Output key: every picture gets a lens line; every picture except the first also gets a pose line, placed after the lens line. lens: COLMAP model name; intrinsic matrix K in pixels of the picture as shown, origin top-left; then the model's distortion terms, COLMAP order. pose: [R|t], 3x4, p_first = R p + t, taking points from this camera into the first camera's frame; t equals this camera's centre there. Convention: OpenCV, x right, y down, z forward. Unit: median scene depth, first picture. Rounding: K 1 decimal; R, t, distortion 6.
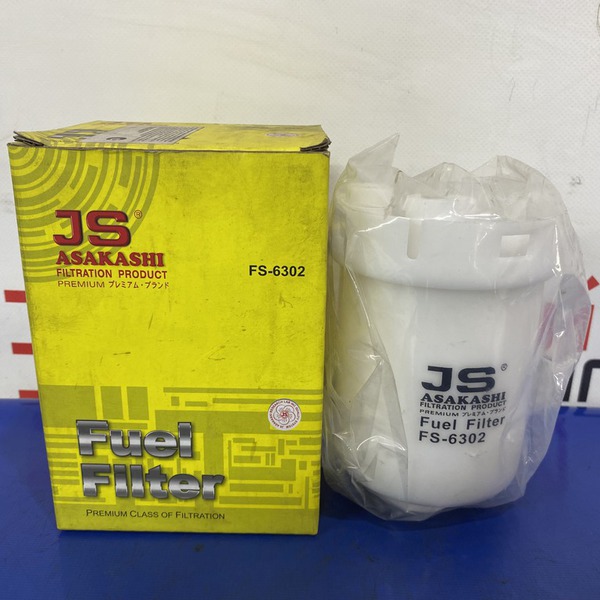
lens RADIAL K [[569.3, 0, 300.2], [0, 569.3, 300.6], [0, 0, 1]] dist [0.010414, 0.000000]
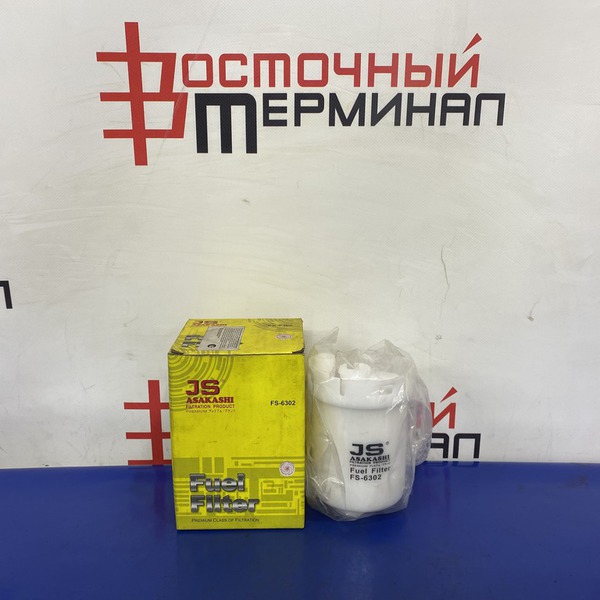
lens RADIAL K [[569.3, 0, 298.3], [0, 569.3, 299.1], [0, 0, 1]] dist [0.010414, 0.000000]
pose [[0.999409, -0.020658, 0.027478, -0.031737], [0.023473, 0.994045, -0.106416, -0.207388], [-0.025116, 0.106998, 0.993942, -1.216046]]
